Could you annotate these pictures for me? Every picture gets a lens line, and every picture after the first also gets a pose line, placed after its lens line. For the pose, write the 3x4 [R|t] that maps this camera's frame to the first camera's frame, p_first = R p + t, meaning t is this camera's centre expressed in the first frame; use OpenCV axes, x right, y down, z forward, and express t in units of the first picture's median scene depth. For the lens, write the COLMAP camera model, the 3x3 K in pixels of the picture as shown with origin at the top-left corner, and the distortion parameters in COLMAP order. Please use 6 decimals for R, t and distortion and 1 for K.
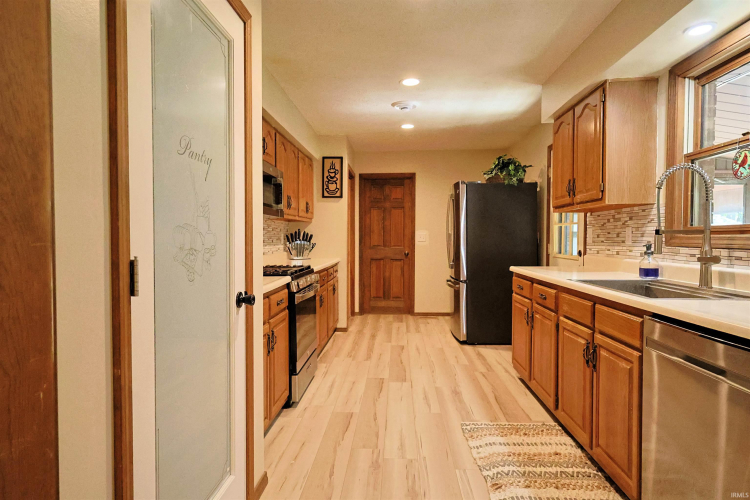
lens RADIAL K [[434.4, 0, 375.0], [0, 434.4, 250.0], [0, 0, 1]] dist [0.007469, 0.000607]
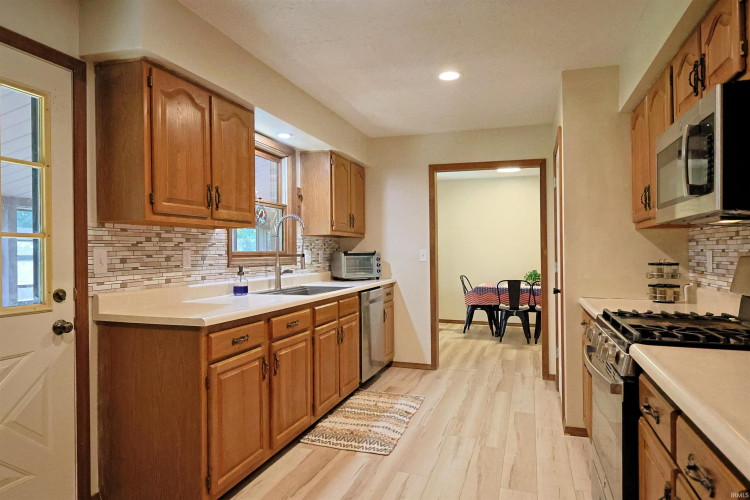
lens RADIAL K [[480.0, 0, 375.0], [0, 480.0, 250.0], [0, 0, 1]] dist [-0.000960, -0.000368]
pose [[-0.965587, 0.009457, 0.259908, -0.054024], [0.015518, 0.999653, 0.021276, -0.076460], [-0.259617, 0.024577, -0.965399, 2.121486]]
